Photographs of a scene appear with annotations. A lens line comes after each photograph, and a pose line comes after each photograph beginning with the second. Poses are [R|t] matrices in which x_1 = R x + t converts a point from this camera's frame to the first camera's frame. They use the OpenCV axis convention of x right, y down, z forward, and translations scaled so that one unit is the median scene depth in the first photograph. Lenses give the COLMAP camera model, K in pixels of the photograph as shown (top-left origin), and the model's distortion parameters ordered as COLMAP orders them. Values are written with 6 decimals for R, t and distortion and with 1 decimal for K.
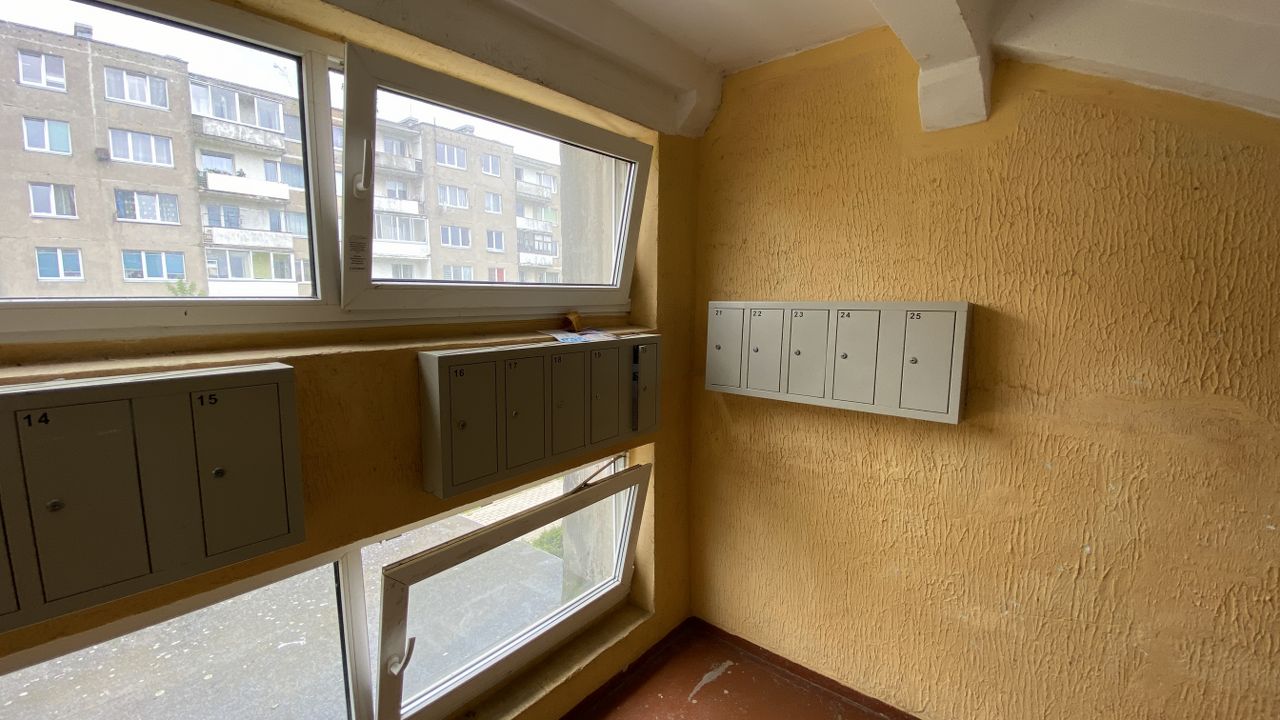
lens RADIAL K [[491.0, 0, 640.0], [0, 491.0, 360.0], [0, 0, 1]] dist [-0.000812, -0.012265]
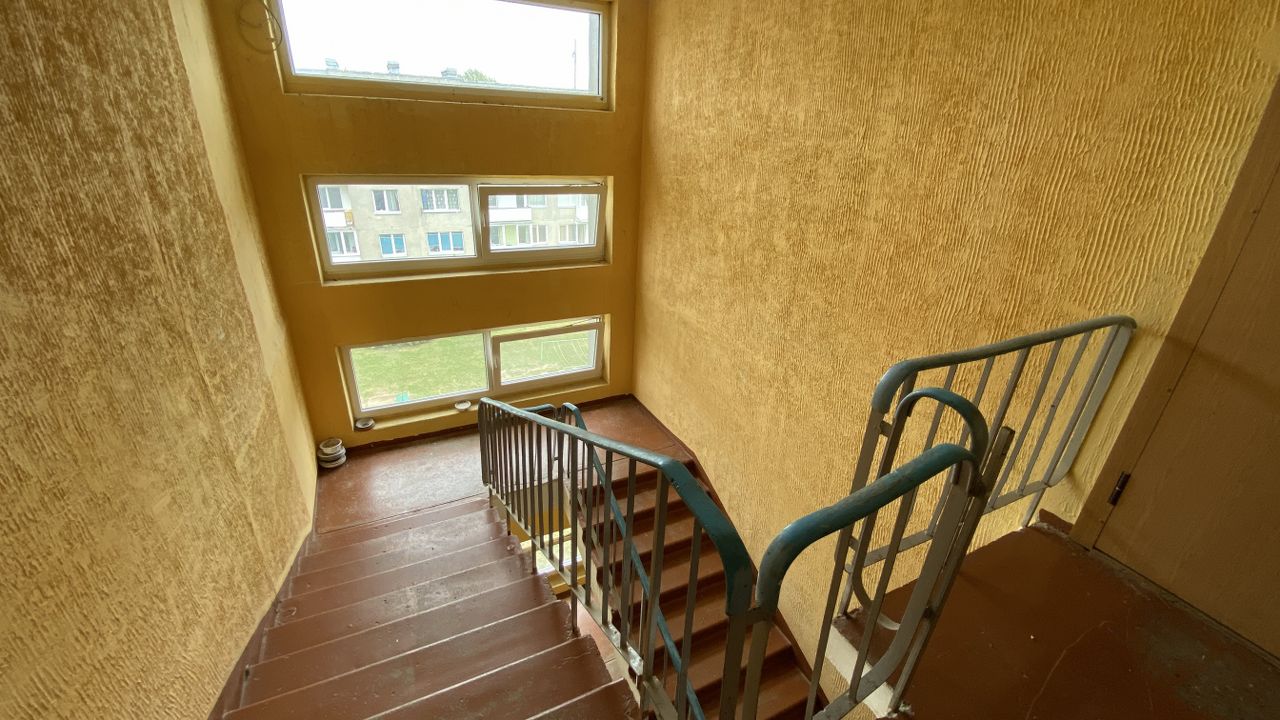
lens RADIAL K [[491.0, 0, 640.0], [0, 491.0, 360.0], [0, 0, 1]] dist [-0.000812, -0.012265]
pose [[0.913259, 0.032133, -0.406111, 1.037465], [0.005610, 0.995798, 0.091407, 0.165123], [0.407341, -0.085757, 0.909241, -0.970814]]
